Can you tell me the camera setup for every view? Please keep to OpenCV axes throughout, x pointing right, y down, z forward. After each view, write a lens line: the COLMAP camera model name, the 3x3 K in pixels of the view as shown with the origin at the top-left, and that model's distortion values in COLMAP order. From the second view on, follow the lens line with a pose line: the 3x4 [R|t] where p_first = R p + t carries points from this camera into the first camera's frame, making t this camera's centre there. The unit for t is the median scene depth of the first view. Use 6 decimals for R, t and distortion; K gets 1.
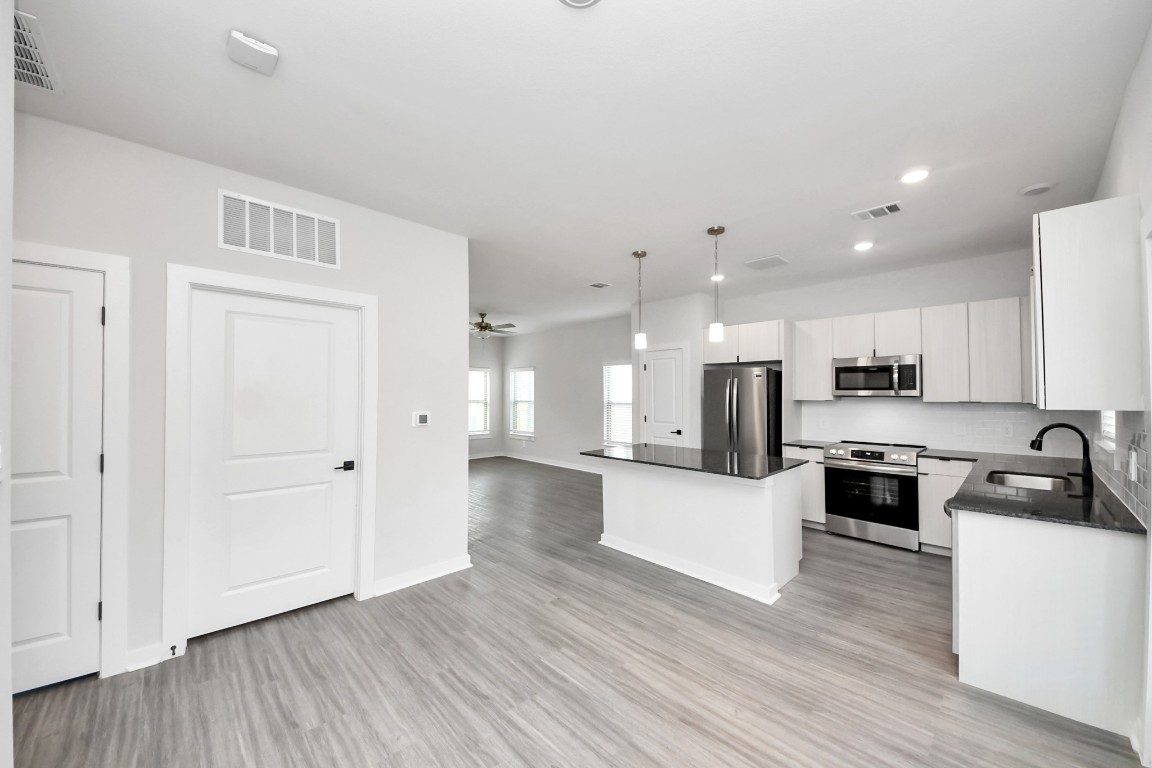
lens RADIAL K [[420.5, 0, 576.0], [0, 420.5, 384.0], [0, 0, 1]] dist [0.010973, -0.015492]
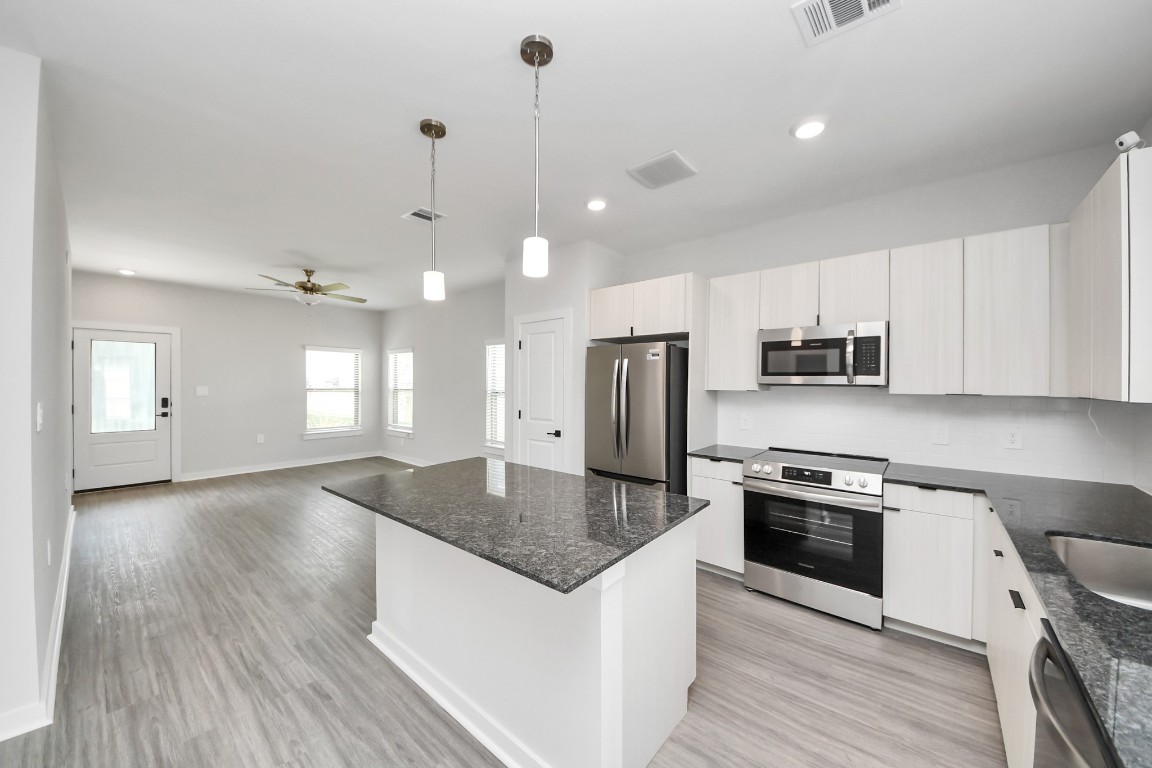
lens RADIAL K [[407.4, 0, 567.5], [0, 407.4, 383.4], [0, 0, 1]] dist [0.027916, -0.021064]
pose [[0.995312, 0.004285, 0.096617, 0.267015], [-0.006913, 0.999615, 0.026872, 0.012377], [-0.096464, -0.027414, 0.994959, 0.414493]]
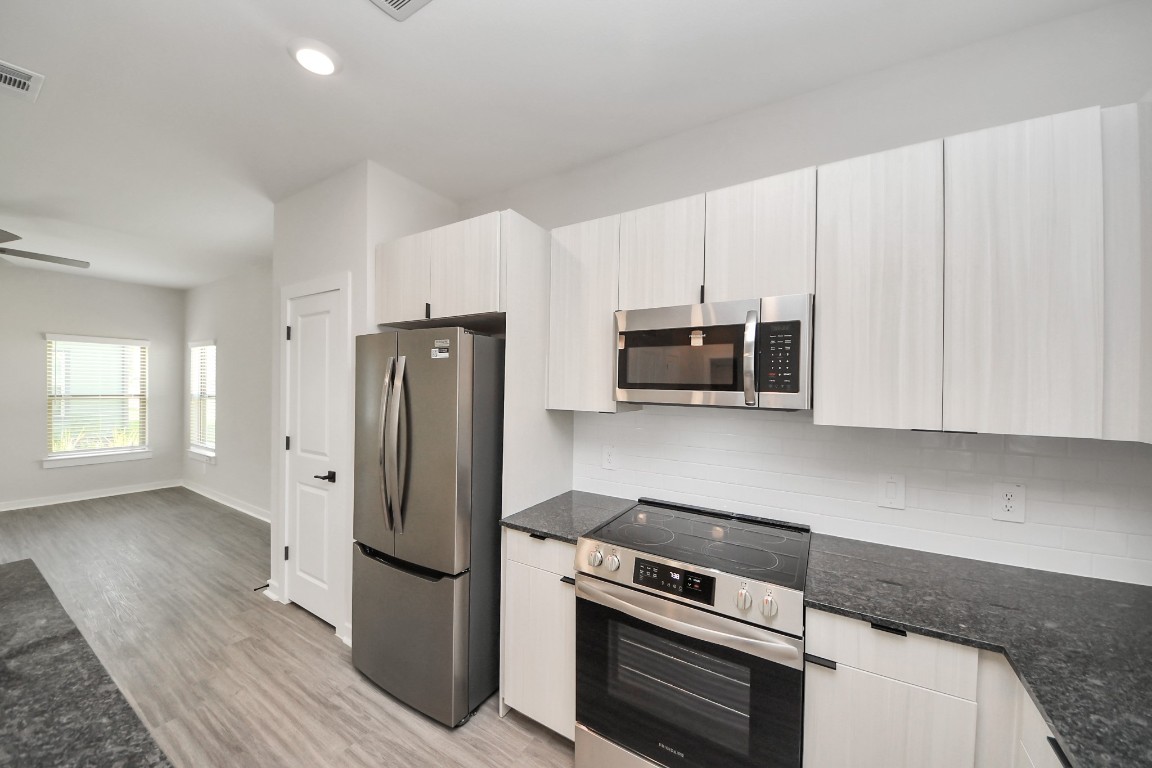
lens RADIAL K [[402.2, 0, 576.0], [0, 402.2, 384.0], [0, 0, 1]] dist [0.016831, -0.012860]
pose [[0.967645, 0.009849, 0.252122, 0.537103], [-0.016495, 0.999570, 0.024257, 0.001595], [-0.251775, -0.027631, 0.967391, 0.714182]]
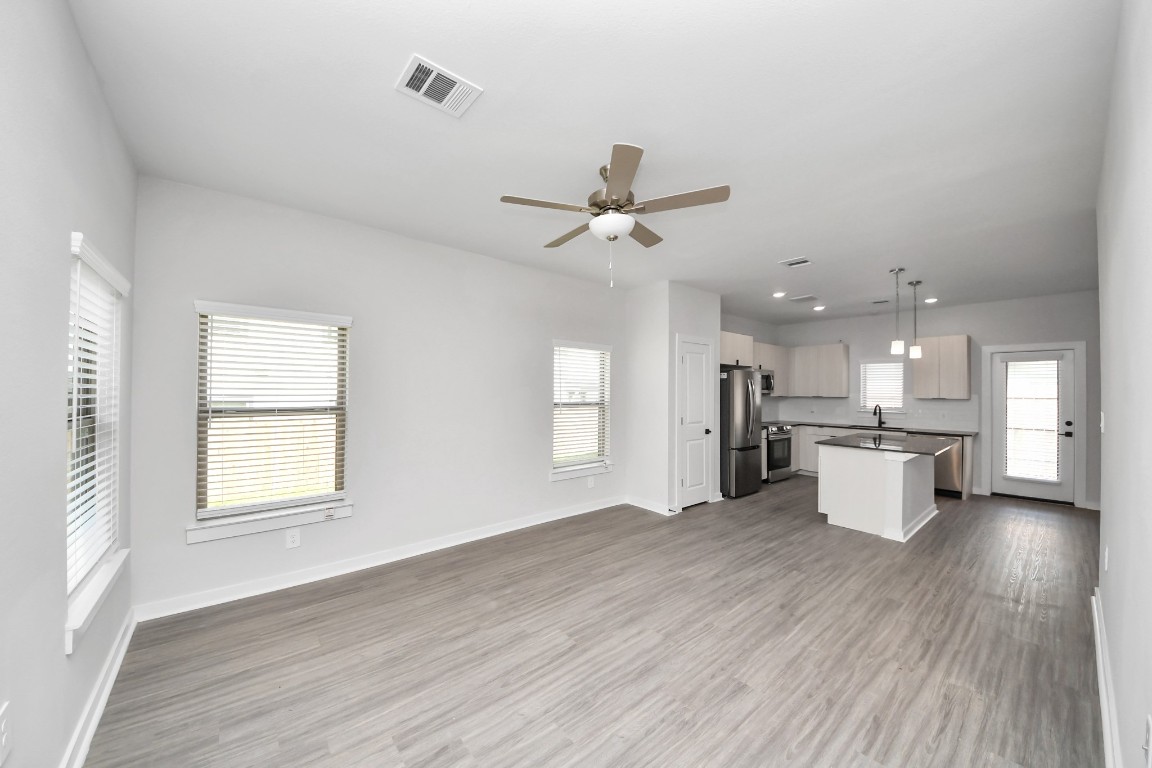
lens RADIAL K [[395.5, 0, 578.9], [0, 395.5, 385.9], [0, 0, 1]] dist [0.019760, -0.016517]
pose [[0.081910, 0.008669, 0.996602, -0.953112], [-0.033081, 0.999435, -0.005975, 0.034630], [-0.996091, -0.032479, 0.082150, 1.690266]]
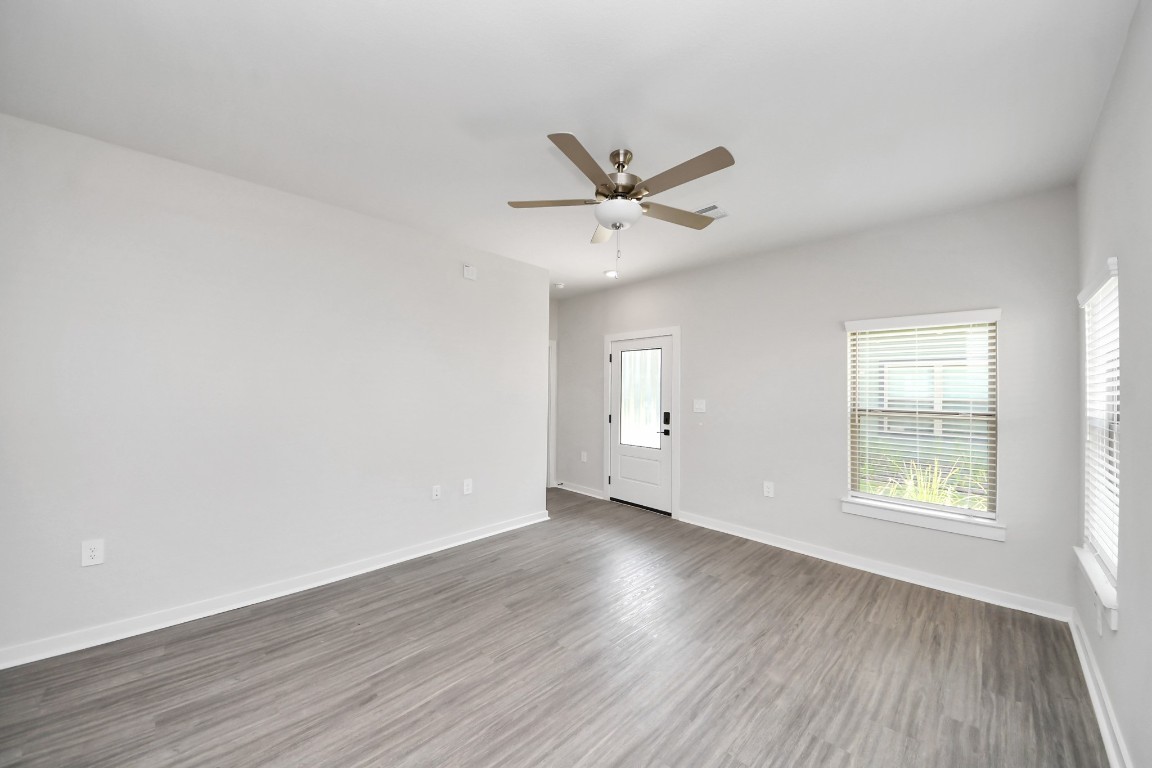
lens RADIAL K [[395.5, 0, 578.9], [0, 395.5, 385.9], [0, 0, 1]] dist [0.019760, -0.016517]
pose [[0.002031, -0.008426, -0.999962, 0.176451], [0.014897, 0.999854, -0.008395, 0.038919], [0.999887, -0.014879, 0.002157, 1.638045]]
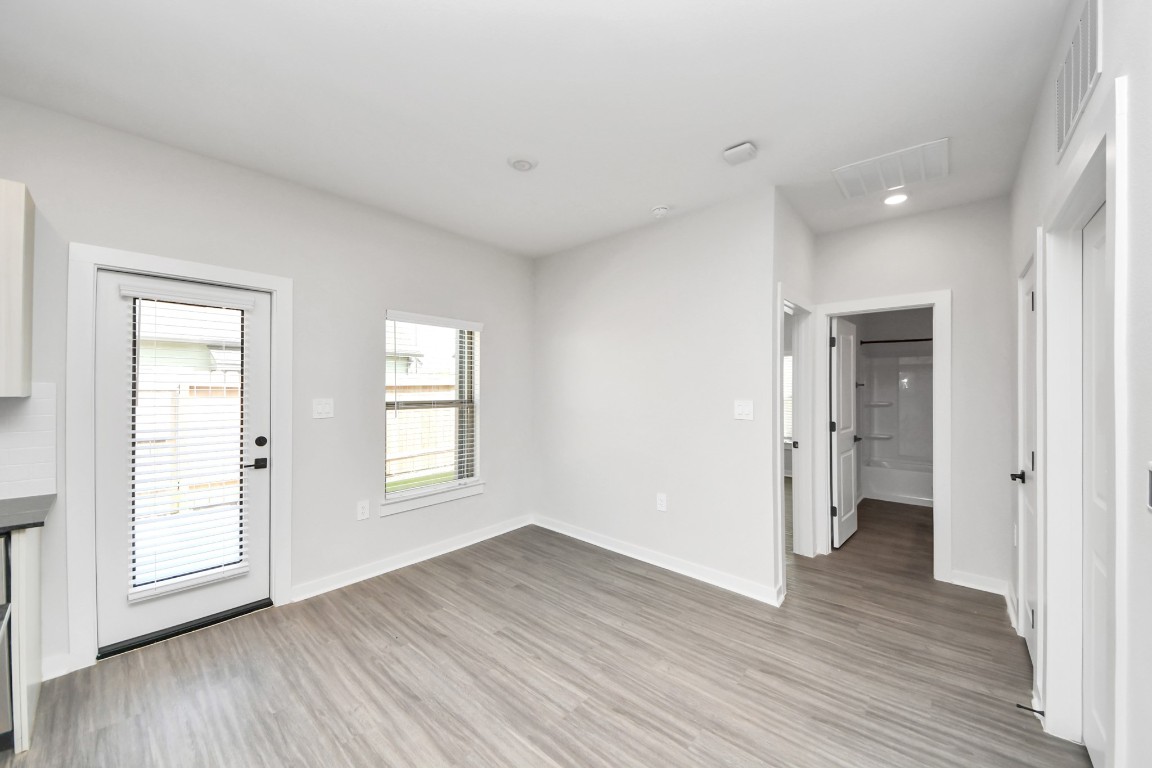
lens RADIAL K [[428.9, 0, 576.0], [0, 428.9, 384.0], [0, 0, 1]] dist [0.021638, -0.016862]
pose [[-0.996781, -0.007600, -0.079809, -0.020100], [-0.005058, 0.999475, -0.031999, 0.025694], [0.080011, -0.031492, -0.996296, 0.946678]]
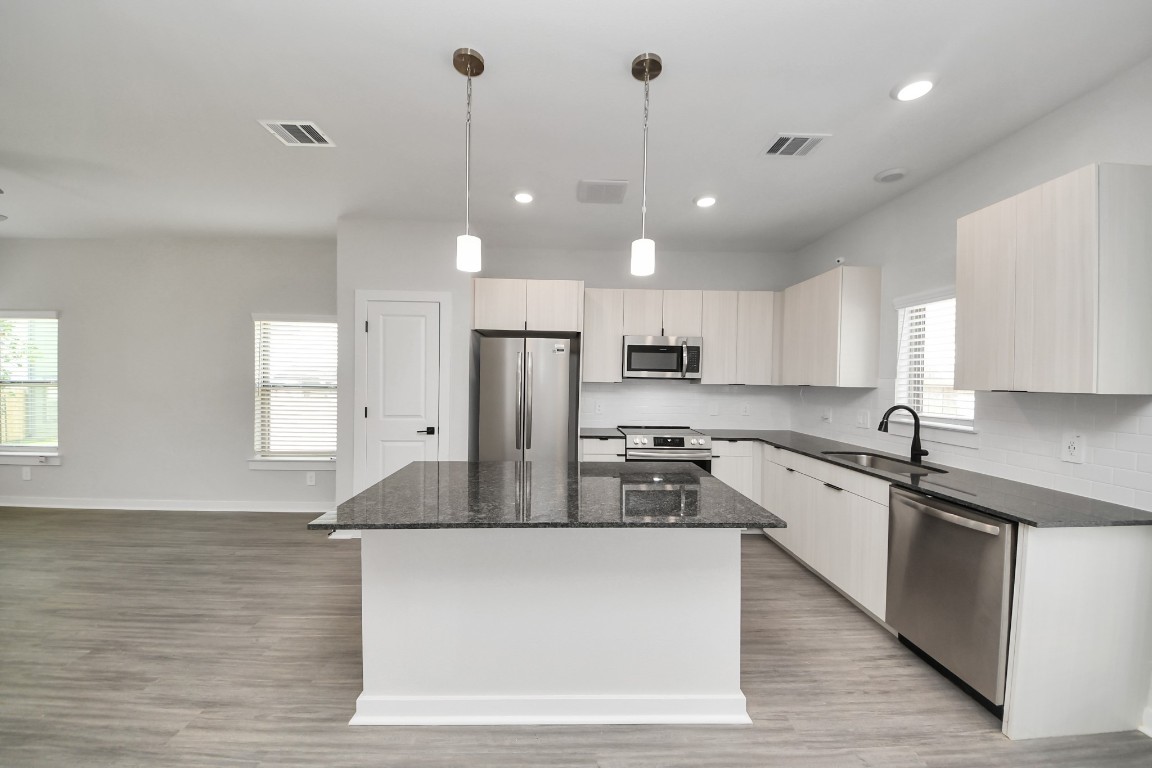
lens RADIAL K [[402.2, 0, 576.0], [0, 402.2, 384.0], [0, 0, 1]] dist [0.016831, -0.012860]
pose [[0.669696, 0.000577, 0.742635, -0.094823], [-0.032202, 0.999082, 0.028264, 0.024390], [-0.741937, -0.042843, 0.669100, 0.576714]]
